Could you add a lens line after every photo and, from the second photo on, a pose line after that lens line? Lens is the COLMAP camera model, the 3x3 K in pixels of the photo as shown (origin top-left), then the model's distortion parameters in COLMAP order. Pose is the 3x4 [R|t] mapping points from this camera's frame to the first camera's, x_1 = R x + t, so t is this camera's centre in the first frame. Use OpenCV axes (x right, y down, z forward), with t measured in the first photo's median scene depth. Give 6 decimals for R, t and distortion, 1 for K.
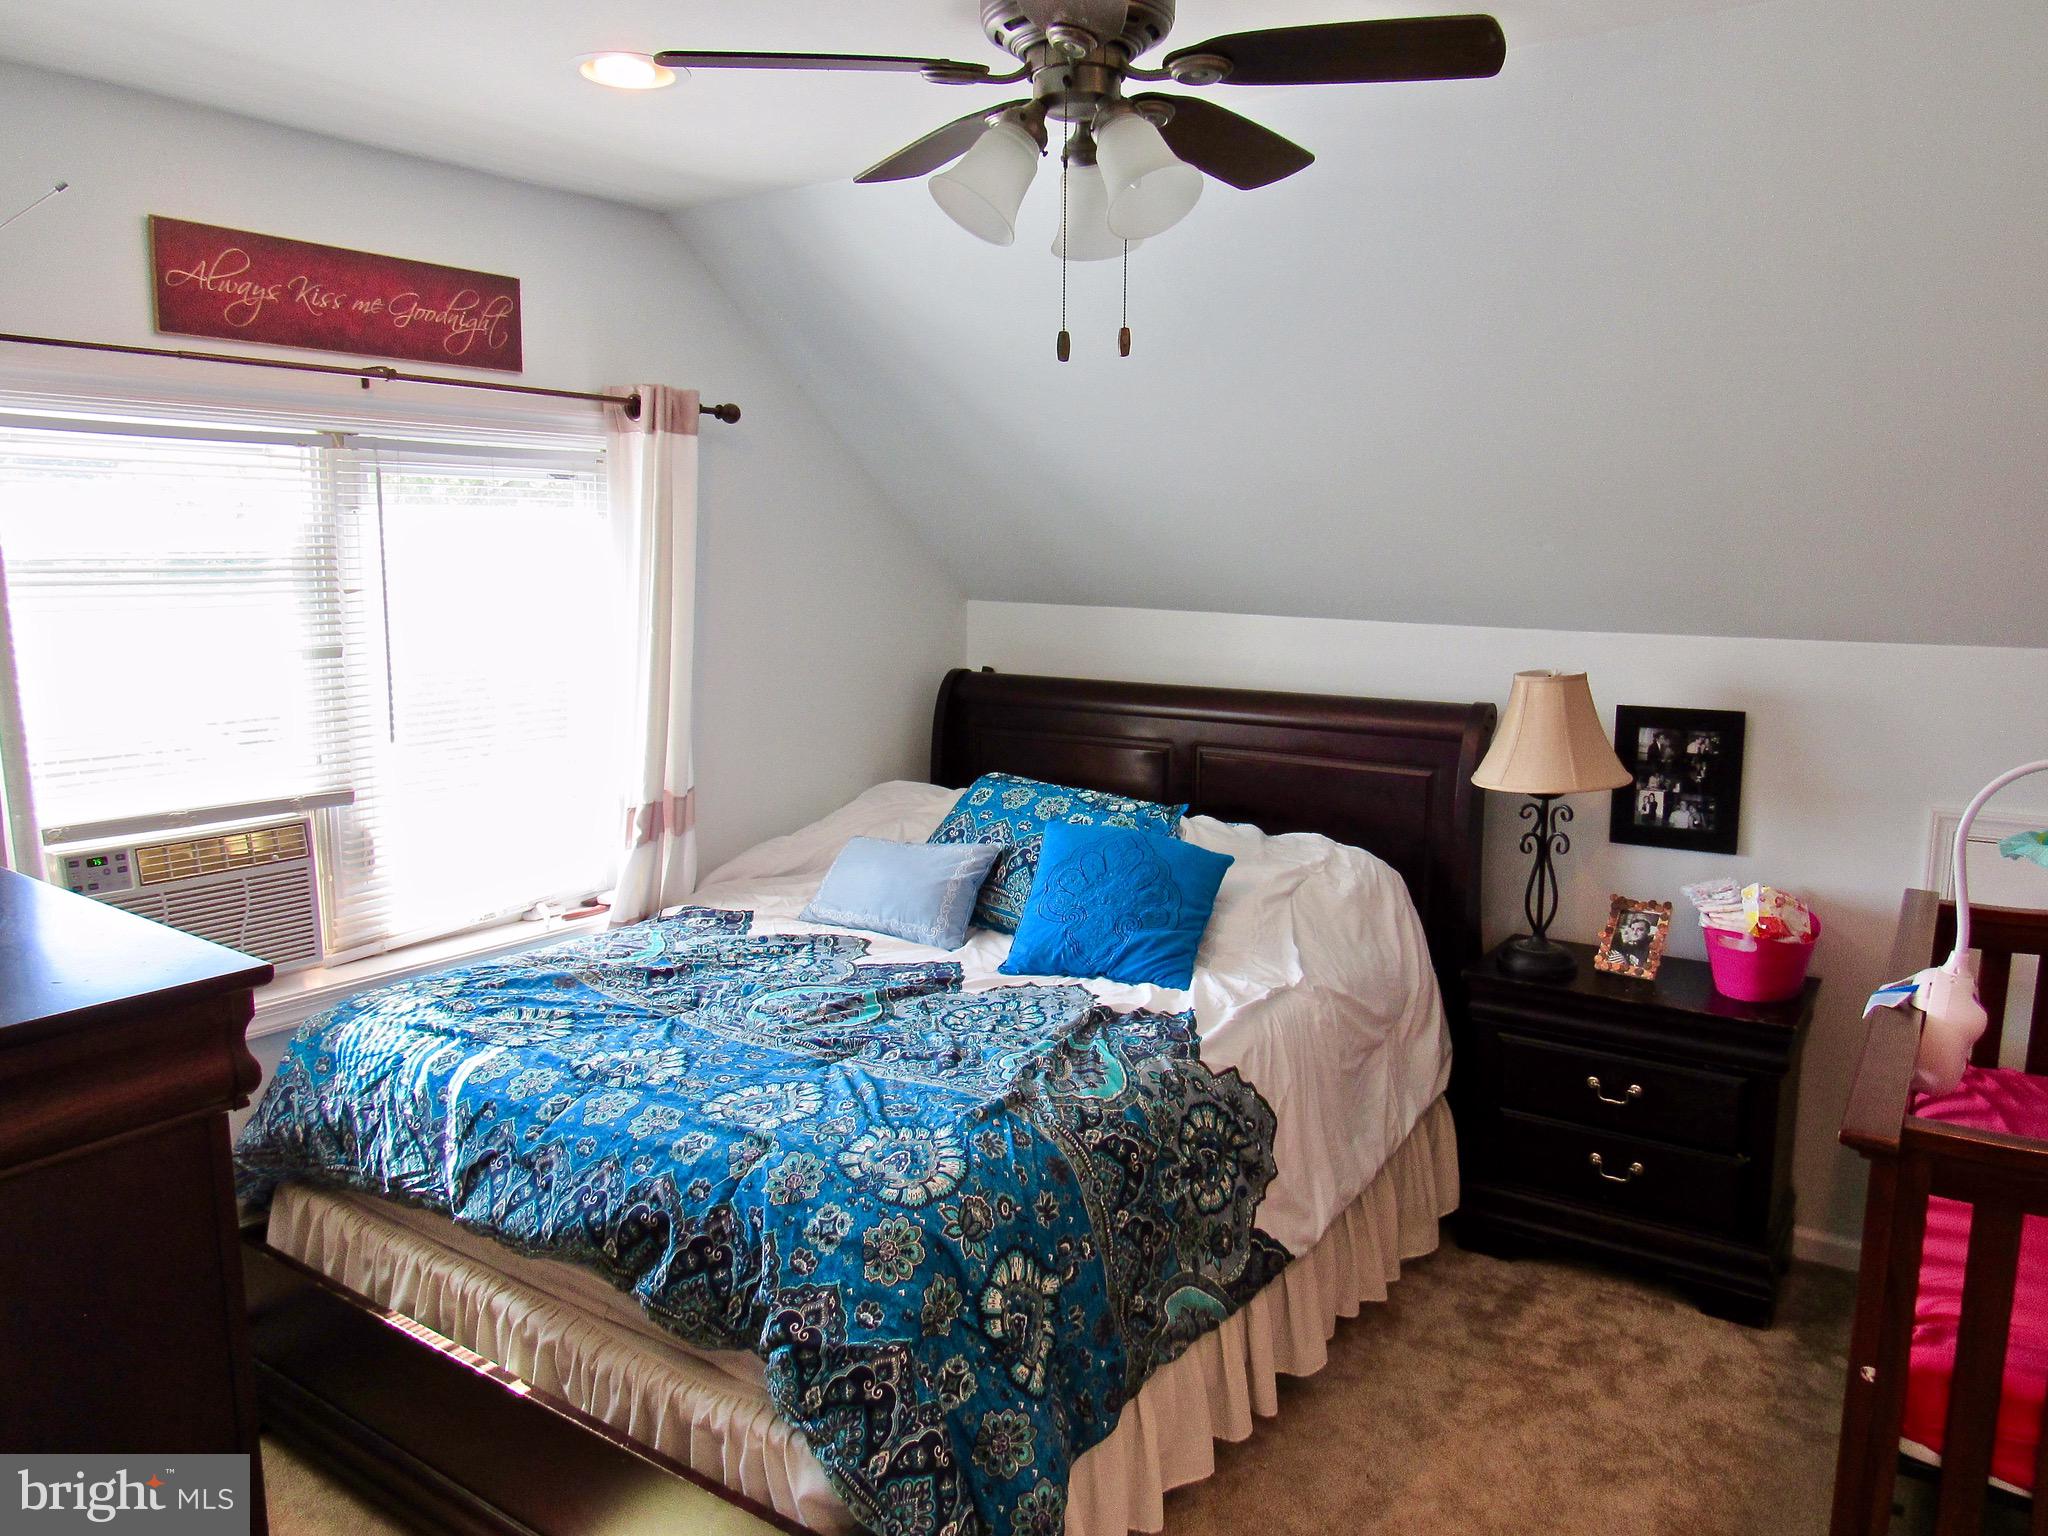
lens RADIAL K [[1459.8, 0, 1024.0], [0, 1459.8, 768.0], [0, 0, 1]] dist [-0.001311, 0.000018]
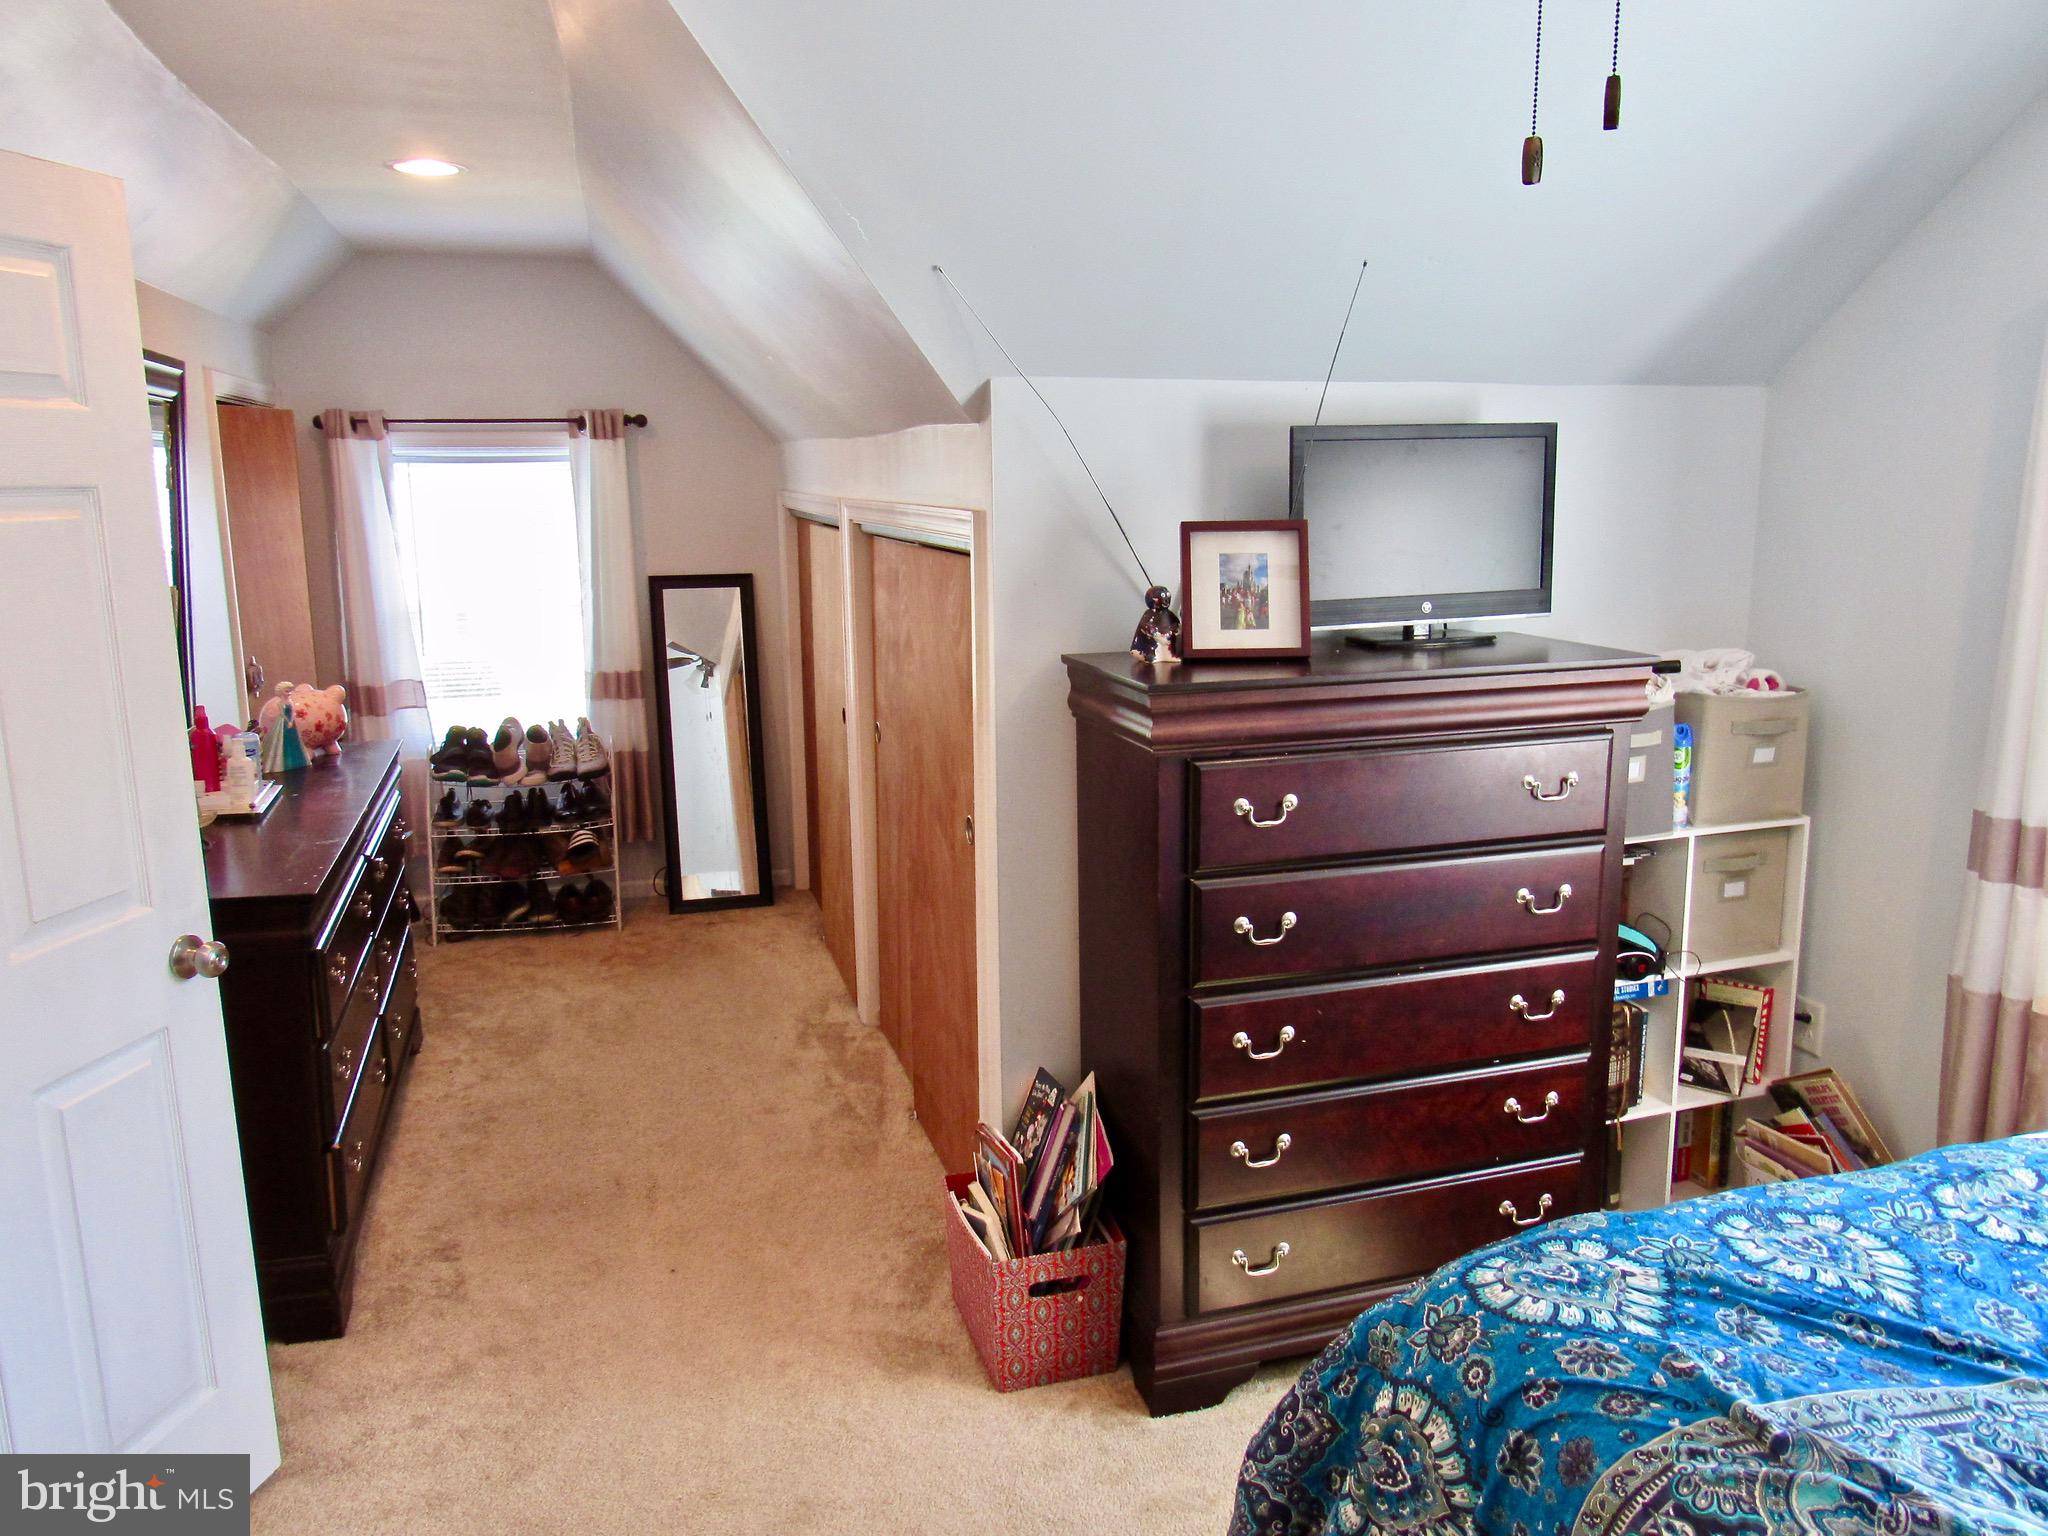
lens RADIAL K [[1459.8, 0, 1024.0], [0, 1459.8, 768.0], [0, 0, 1]] dist [-0.001311, 0.000018]
pose [[-0.607531, 0.164821, -0.777007, 0.652607], [-0.115702, 0.949437, 0.291862, -0.180366], [0.785824, 0.267216, -0.557742, 1.153518]]
